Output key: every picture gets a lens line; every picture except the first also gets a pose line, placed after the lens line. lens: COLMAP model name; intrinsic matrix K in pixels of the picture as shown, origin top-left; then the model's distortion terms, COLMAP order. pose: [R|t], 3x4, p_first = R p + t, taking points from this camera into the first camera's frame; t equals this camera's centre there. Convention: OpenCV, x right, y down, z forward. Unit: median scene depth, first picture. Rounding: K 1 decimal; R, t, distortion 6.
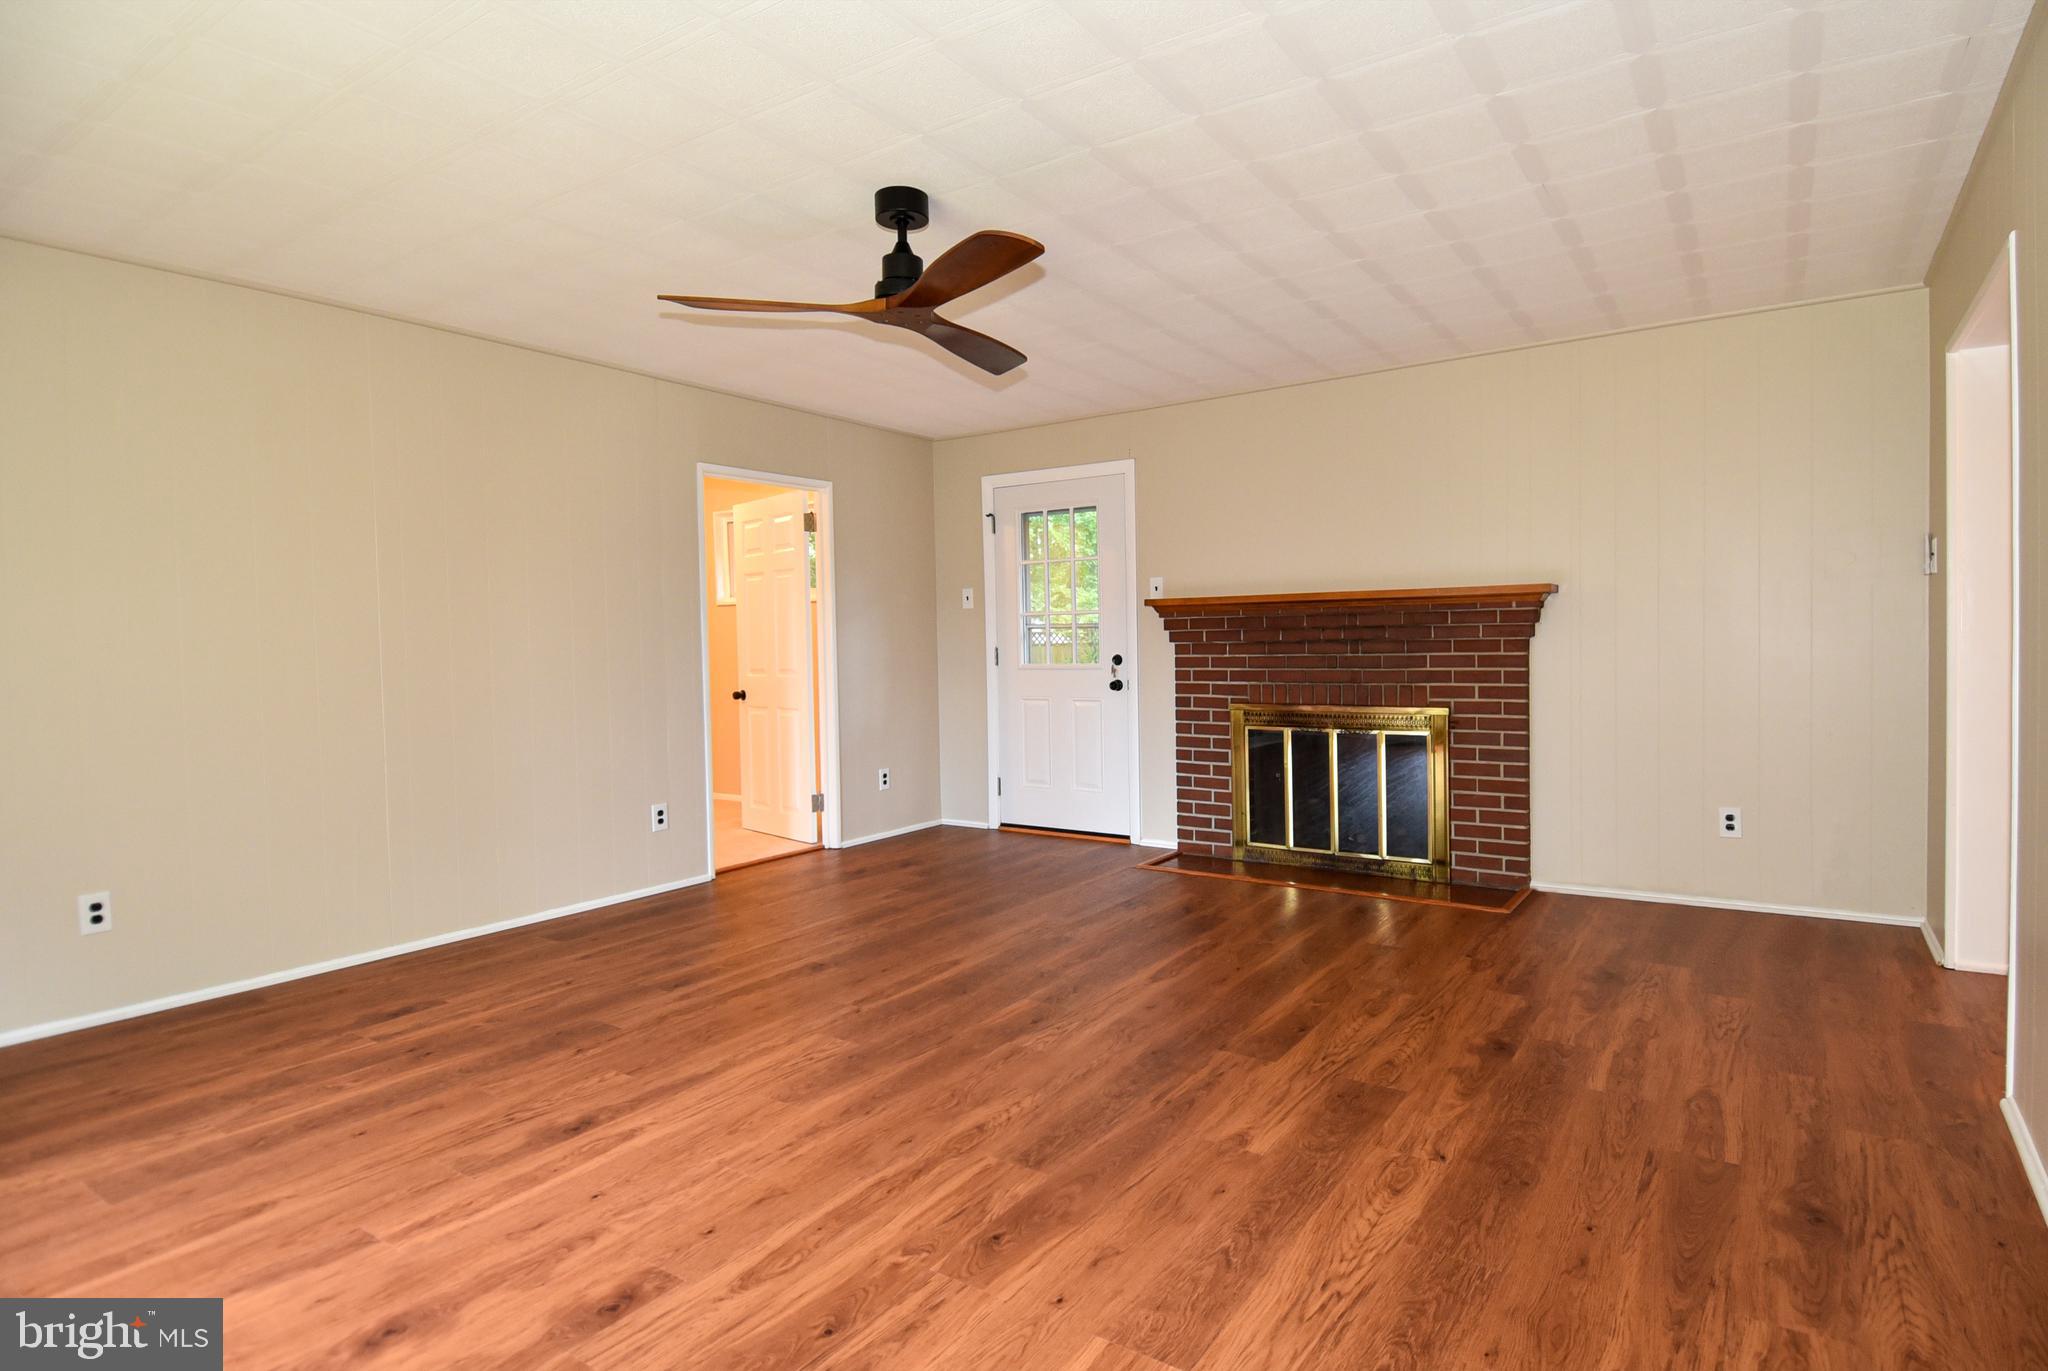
lens RADIAL K [[1072.5, 0, 1066.1], [0, 1072.5, 677.6], [0, 0, 1]] dist [0.048678, -0.056042]
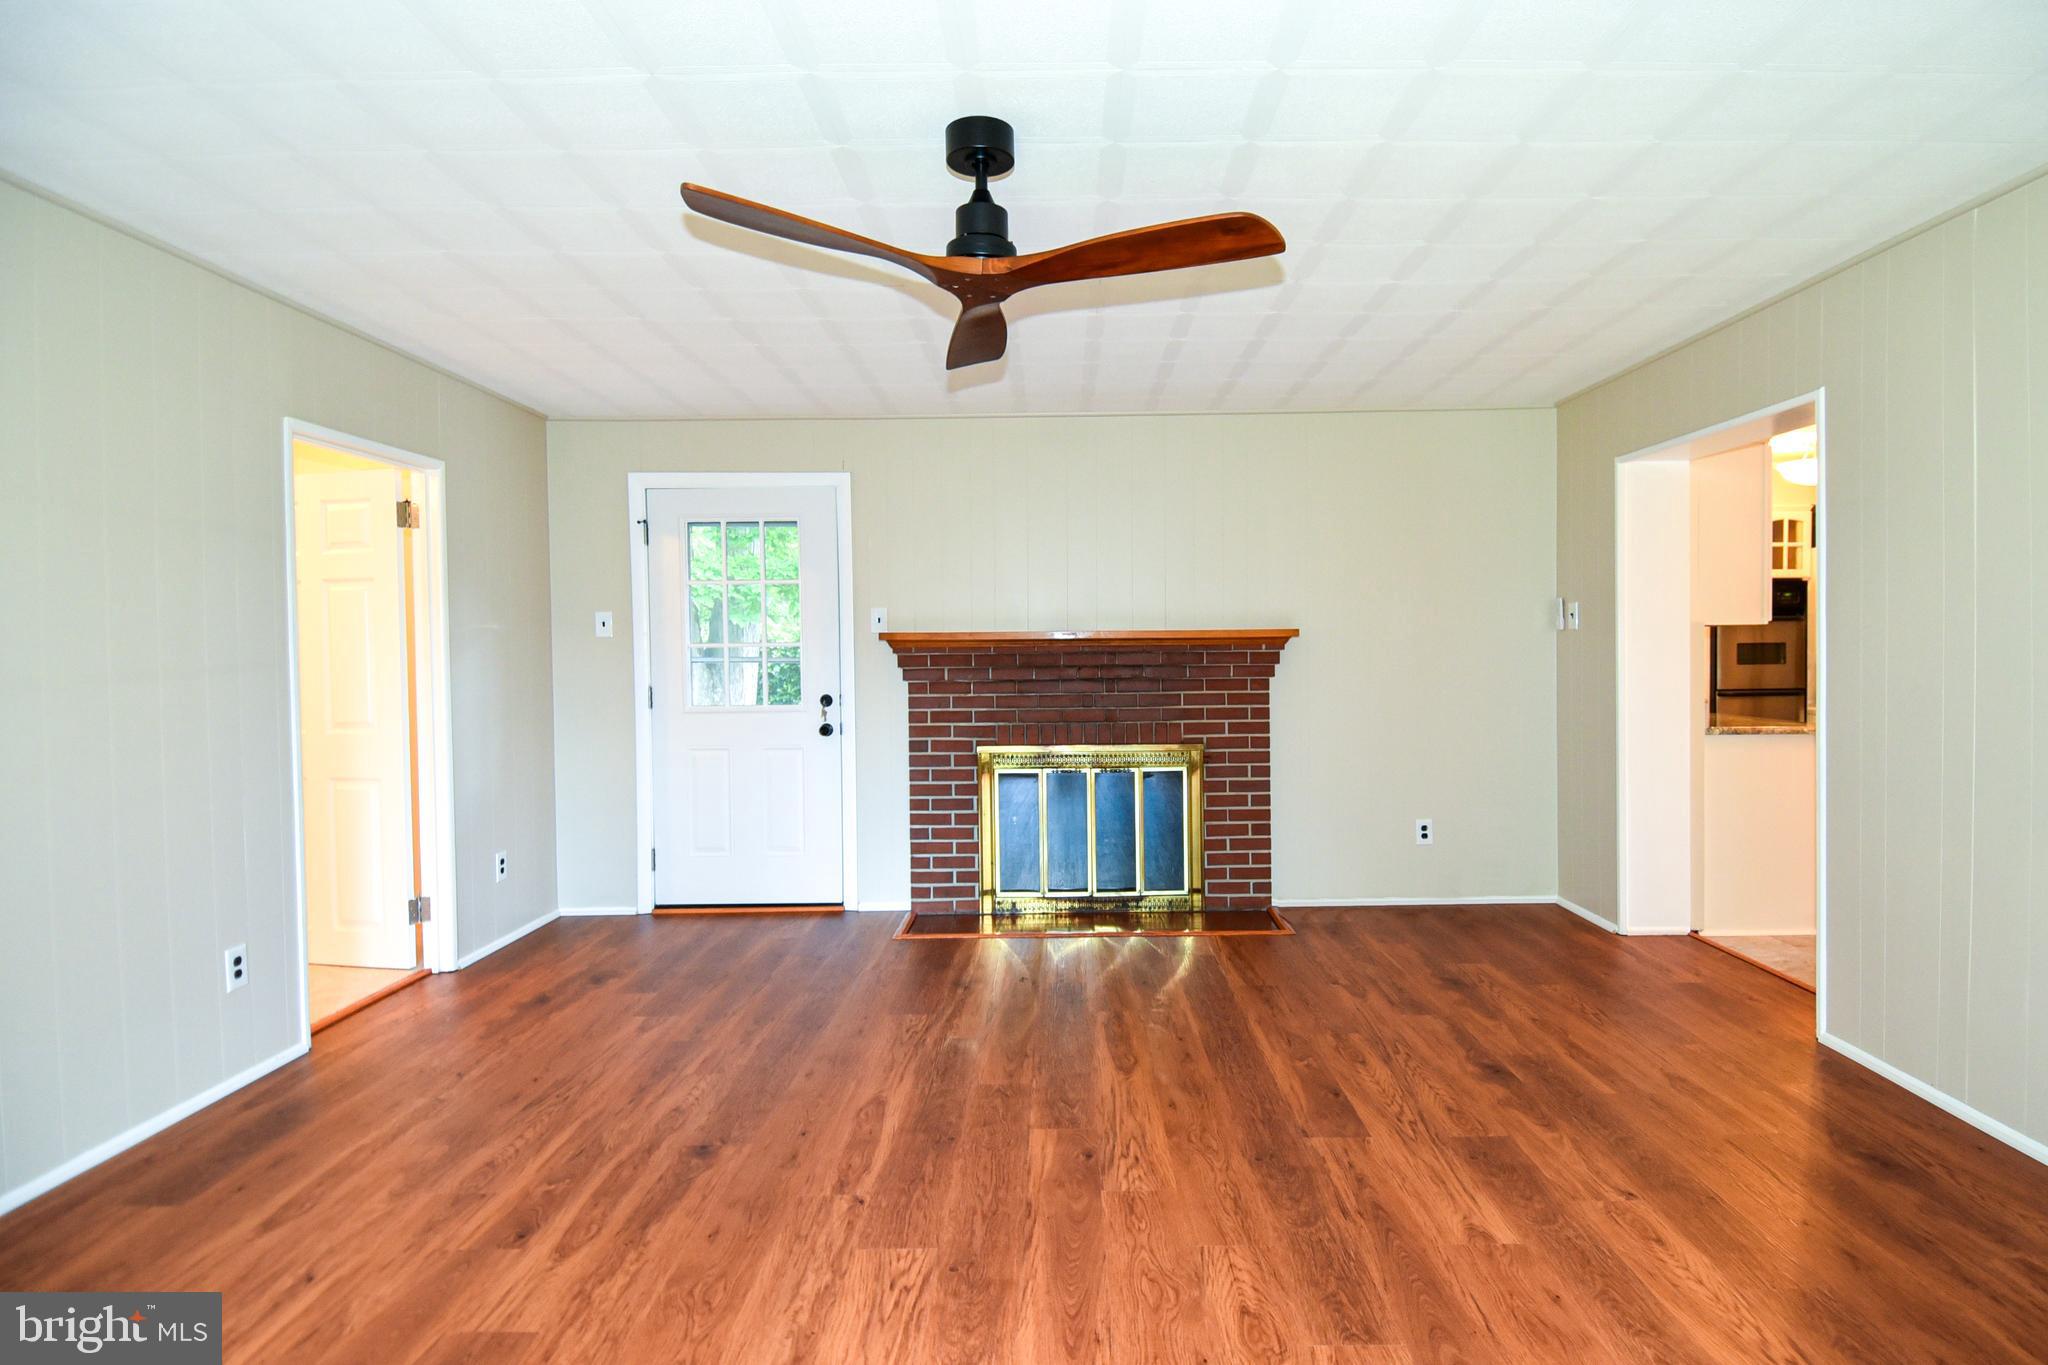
lens RADIAL K [[1072.5, 0, 1066.1], [0, 1072.5, 674.6], [0, 0, 1]] dist [0.048678, -0.056042]
pose [[0.831333, -0.007017, 0.555731, -0.336696], [0.016847, 0.999779, -0.012578, -0.028197], [-0.555520, 0.019819, 0.831267, 0.204889]]
